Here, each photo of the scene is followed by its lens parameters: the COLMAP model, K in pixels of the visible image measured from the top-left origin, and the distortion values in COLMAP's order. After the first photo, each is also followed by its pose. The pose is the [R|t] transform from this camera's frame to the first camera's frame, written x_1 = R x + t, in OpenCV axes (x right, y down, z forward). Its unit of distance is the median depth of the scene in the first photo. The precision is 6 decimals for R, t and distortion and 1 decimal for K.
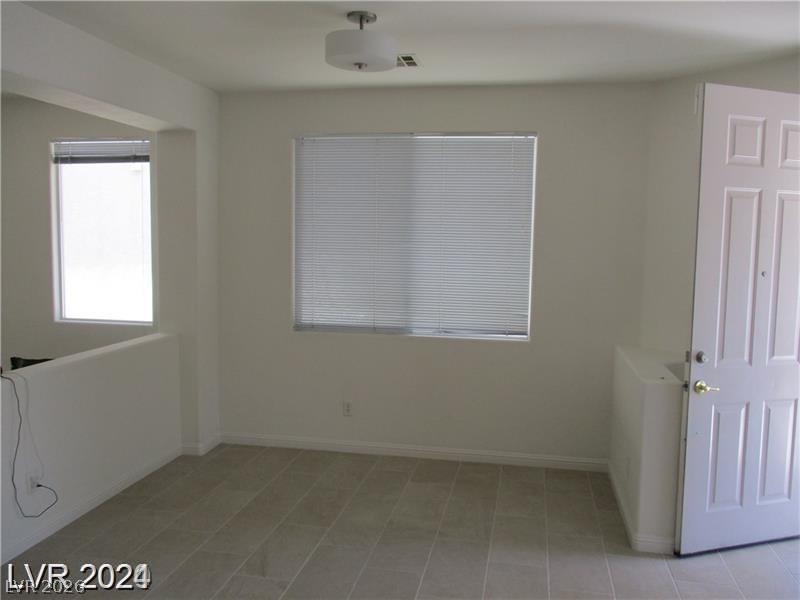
lens RADIAL K [[655.6, 0, 403.4], [0, 655.6, 306.6], [0, 0, 1]] dist [-0.046280, 0.015122]
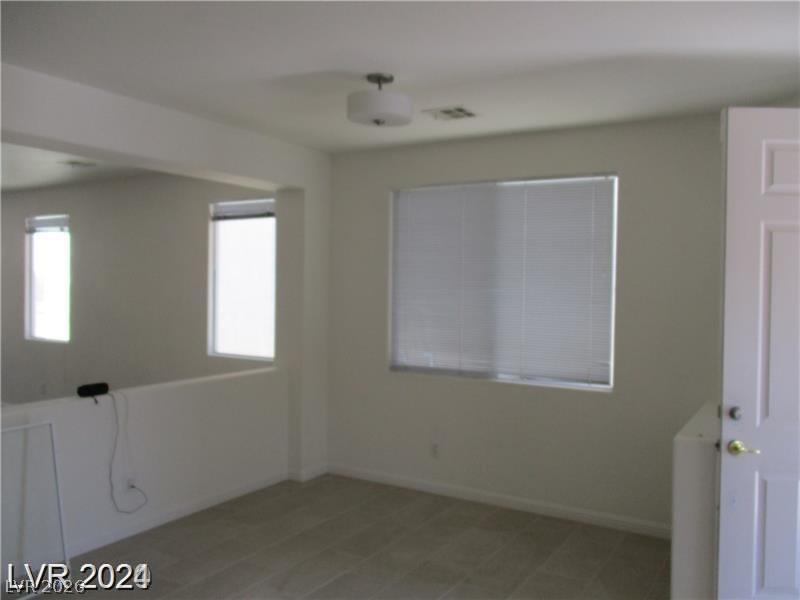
lens RADIAL K [[655.6, 0, 412.6], [0, 655.6, 302.5], [0, 0, 1]] dist [-0.046280, 0.015122]
pose [[0.940306, 0.006809, -0.340262, 0.238467], [-0.035851, 0.996219, -0.079138, 0.009634], [0.338437, 0.086612, 0.936995, 0.014953]]
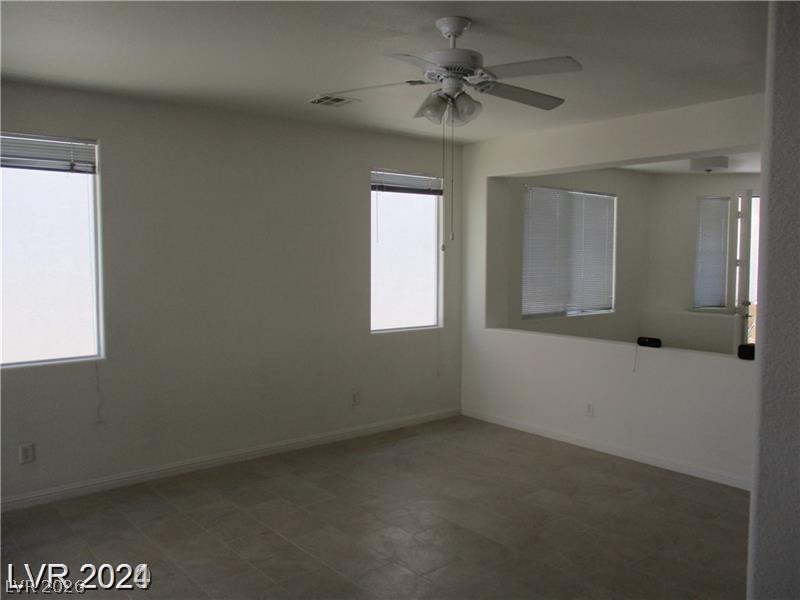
lens RADIAL K [[655.6, 0, 400.5], [0, 655.6, 300.2], [0, 0, 1]] dist [-0.046280, 0.015122]
pose [[0.662233, -0.061743, 0.746750, -1.481554], [0.092649, 0.995699, 0.000164, -0.032710], [-0.743548, 0.069077, 0.665105, 0.255254]]
